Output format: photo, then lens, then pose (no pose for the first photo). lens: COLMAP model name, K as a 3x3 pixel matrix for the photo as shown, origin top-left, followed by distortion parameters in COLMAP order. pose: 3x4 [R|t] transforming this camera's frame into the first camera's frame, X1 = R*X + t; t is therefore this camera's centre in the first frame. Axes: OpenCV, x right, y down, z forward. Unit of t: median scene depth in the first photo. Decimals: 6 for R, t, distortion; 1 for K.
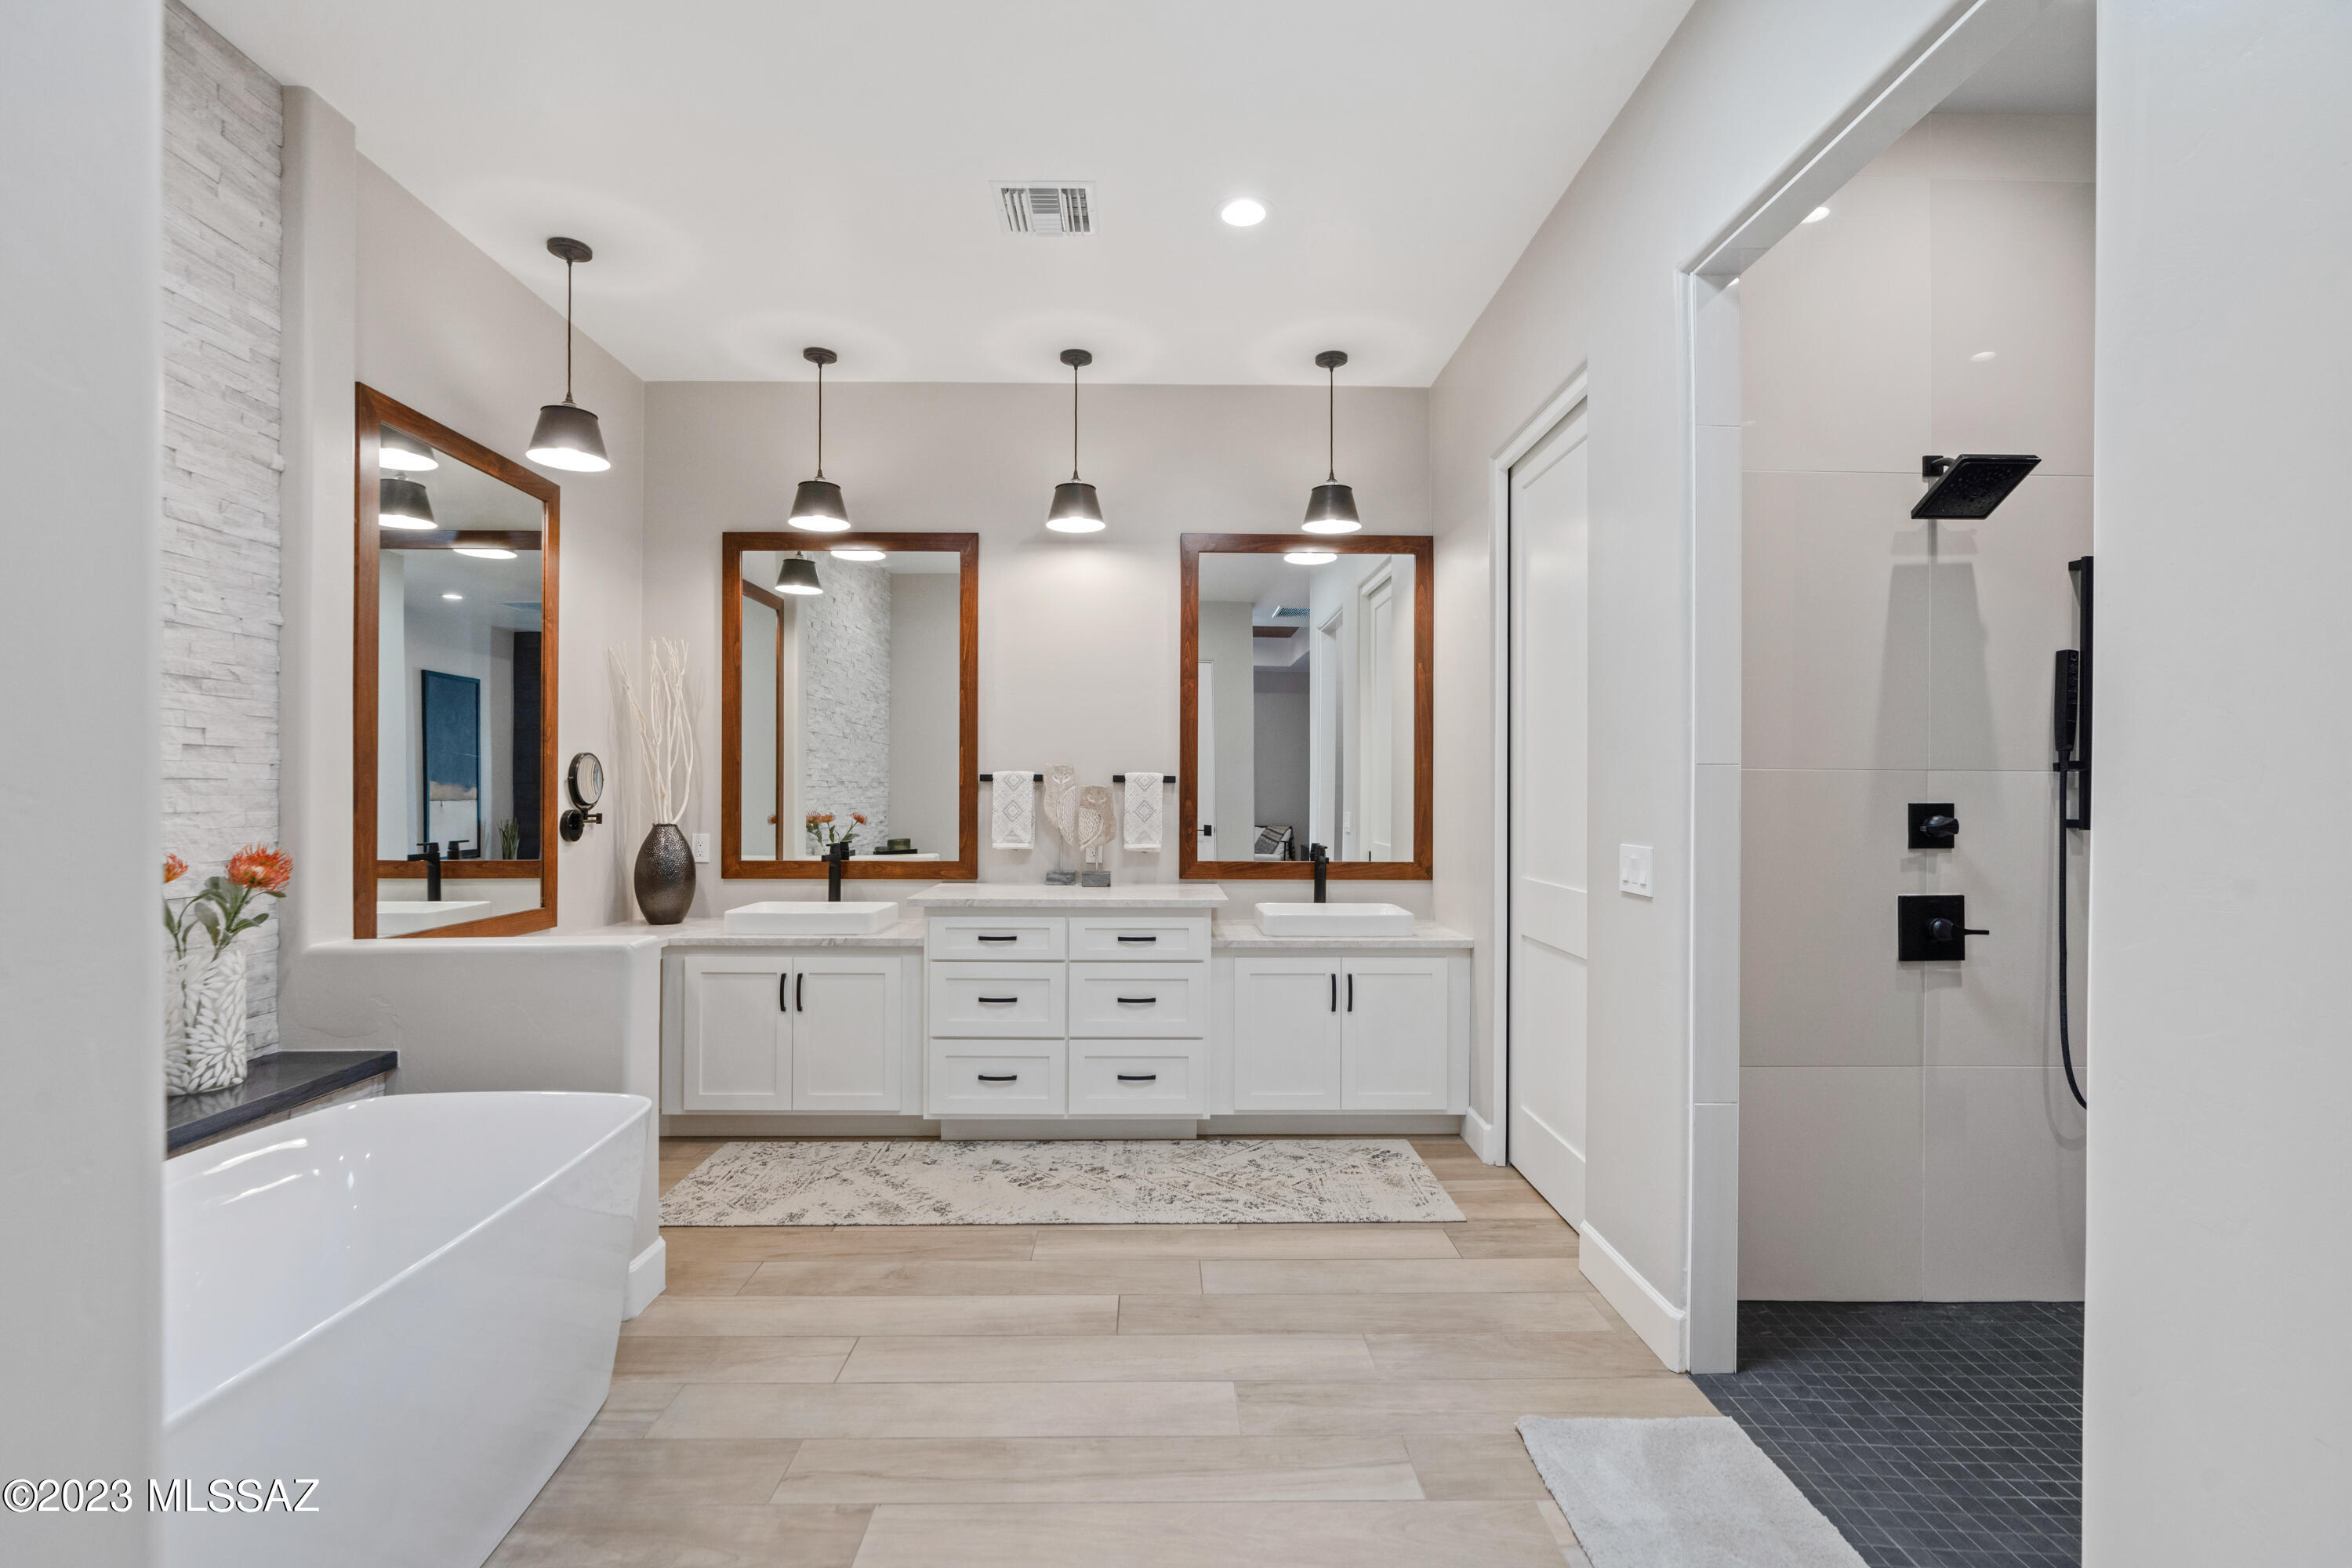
lens RADIAL K [[1075.1, 0, 1173.9], [0, 1075.1, 795.7], [0, 0, 1]] dist [-0.008390, 0.003206]
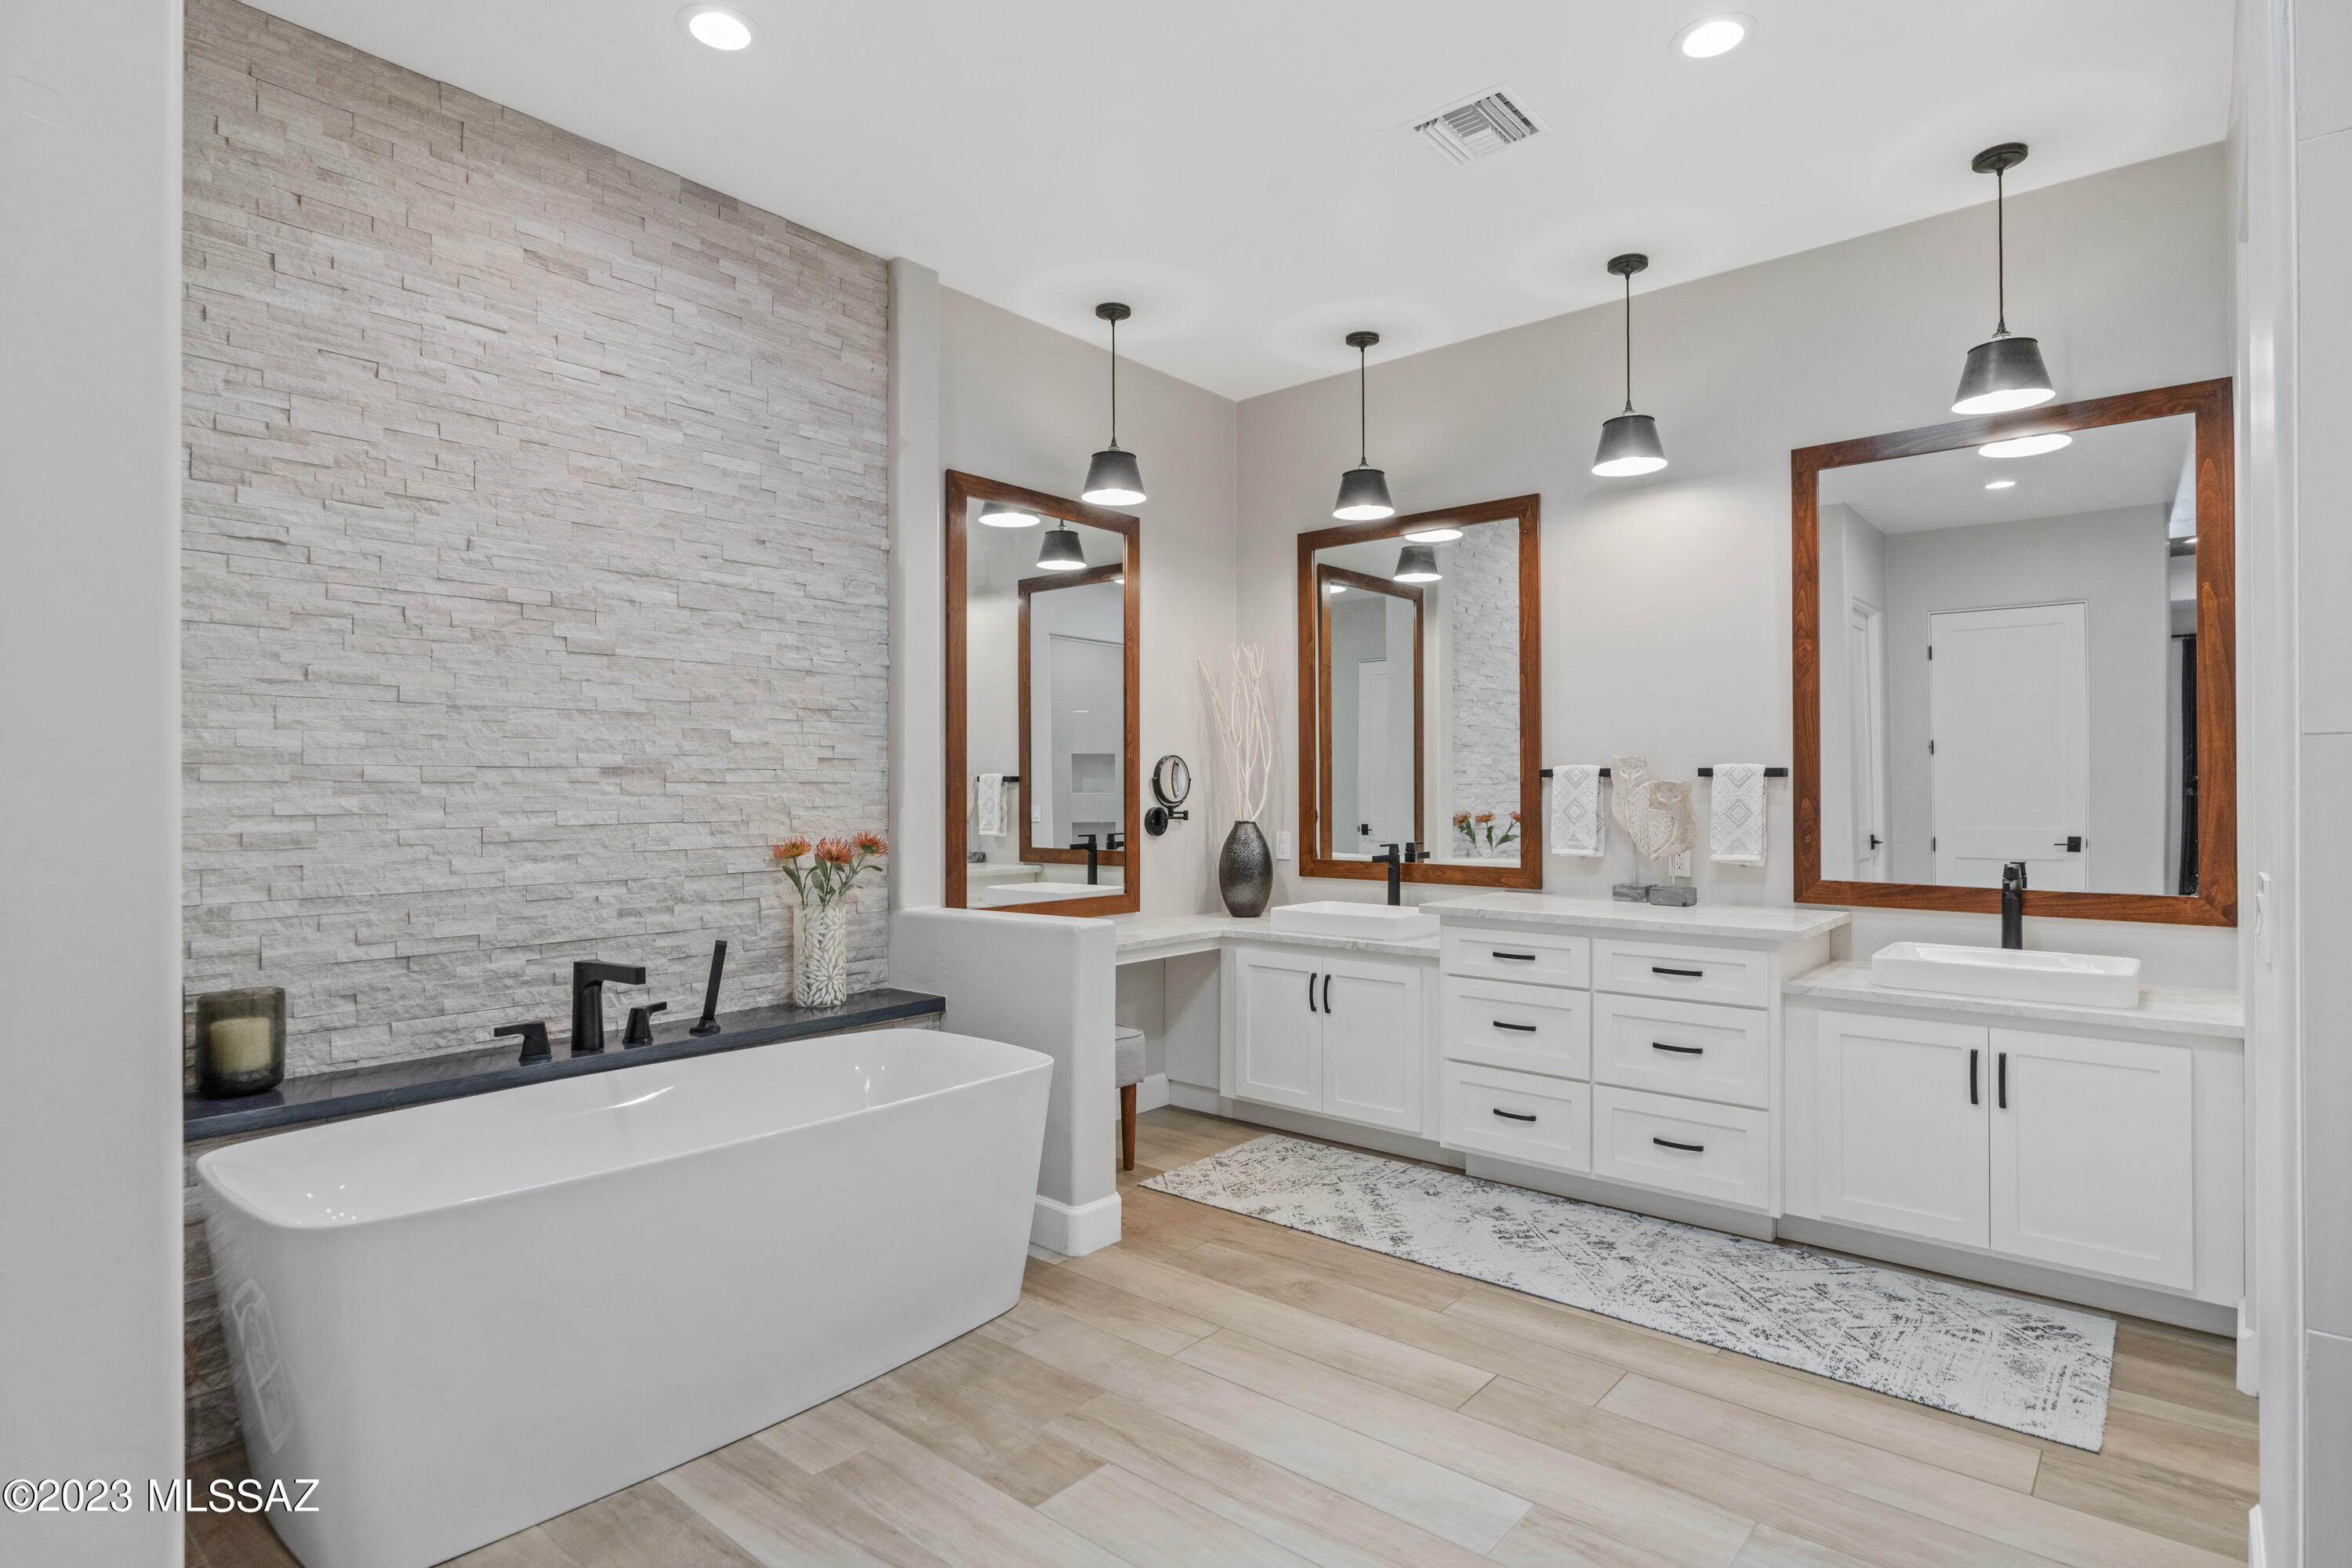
lens RADIAL K [[1197.4, 0, 1129.9], [0, 1197.4, 790.5], [0, 0, 1]] dist [-0.006610, 0.001878]
pose [[0.745085, -0.003926, -0.666958, 0.266932], [0.001850, 0.999991, -0.003819, 0.000594], [0.666967, 0.001612, 0.745085, 0.066019]]
